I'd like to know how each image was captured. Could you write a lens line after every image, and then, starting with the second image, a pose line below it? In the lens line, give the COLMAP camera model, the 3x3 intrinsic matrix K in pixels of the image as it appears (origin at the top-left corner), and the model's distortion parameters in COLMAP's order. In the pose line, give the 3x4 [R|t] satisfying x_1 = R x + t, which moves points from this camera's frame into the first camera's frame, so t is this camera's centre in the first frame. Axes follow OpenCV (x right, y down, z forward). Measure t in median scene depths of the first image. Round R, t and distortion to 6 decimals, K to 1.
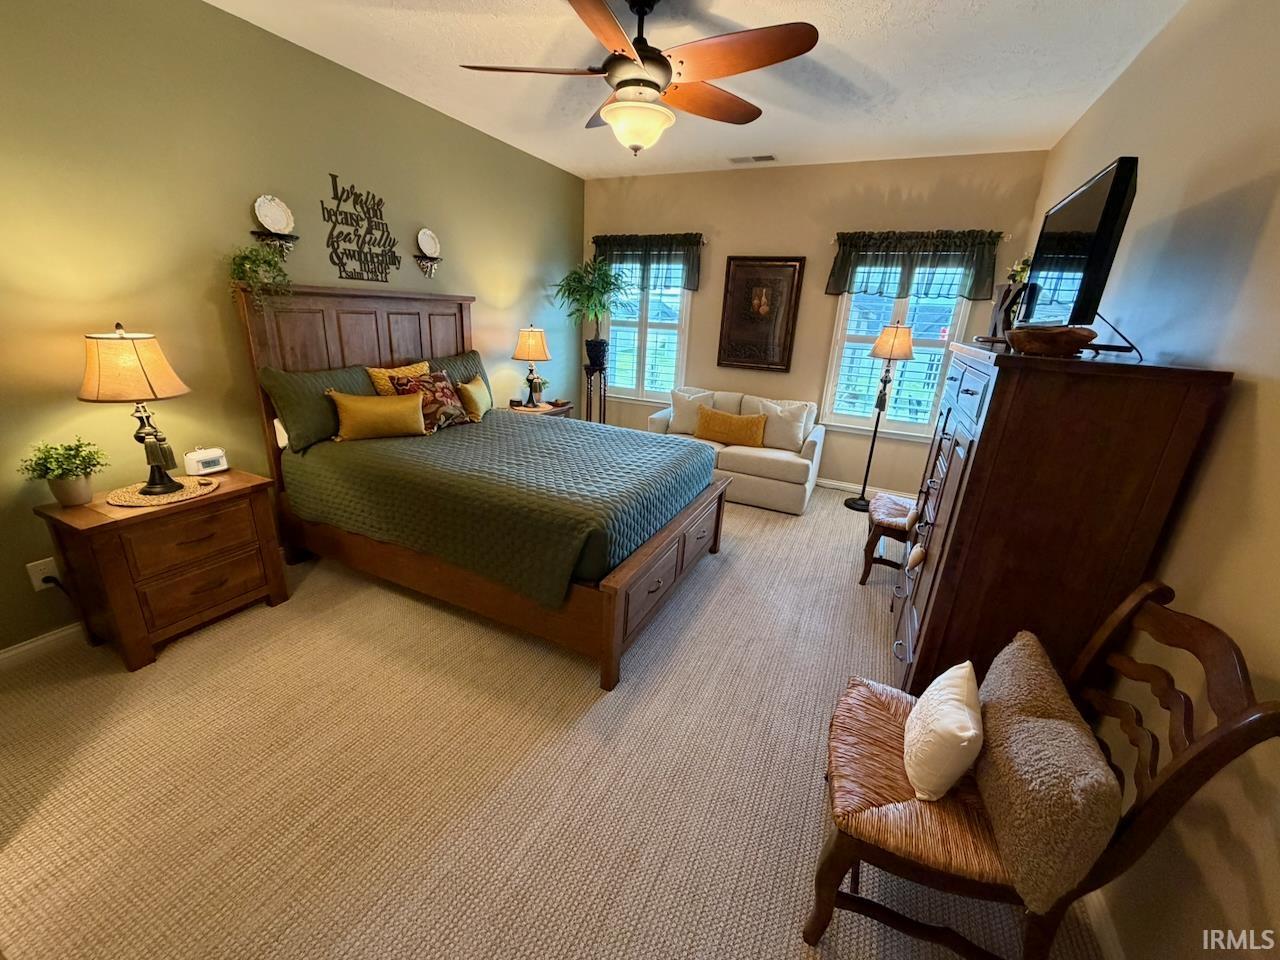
lens RADIAL K [[511.8, 0, 635.3], [0, 511.8, 480.0], [0, 0, 1]] dist [0.000497, -0.000015]
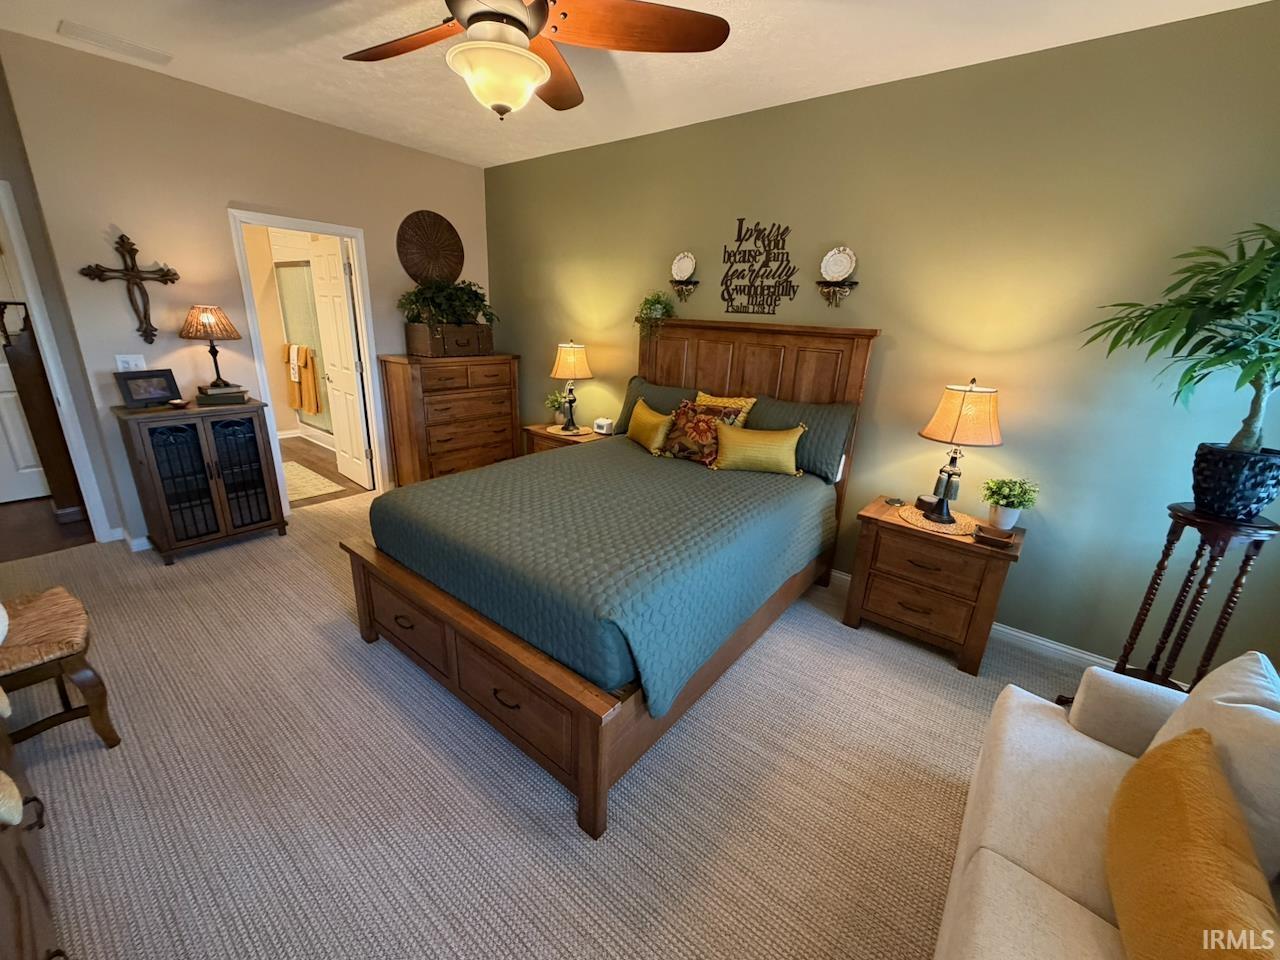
lens RADIAL K [[511.8, 0, 635.3], [0, 511.8, 480.0], [0, 0, 1]] dist [0.000497, -0.000015]
pose [[-0.222153, 0.232936, -0.946778, 0.582115], [-0.366485, 0.879886, 0.302472, -0.336238], [0.903513, 0.414175, -0.110102, 1.085253]]
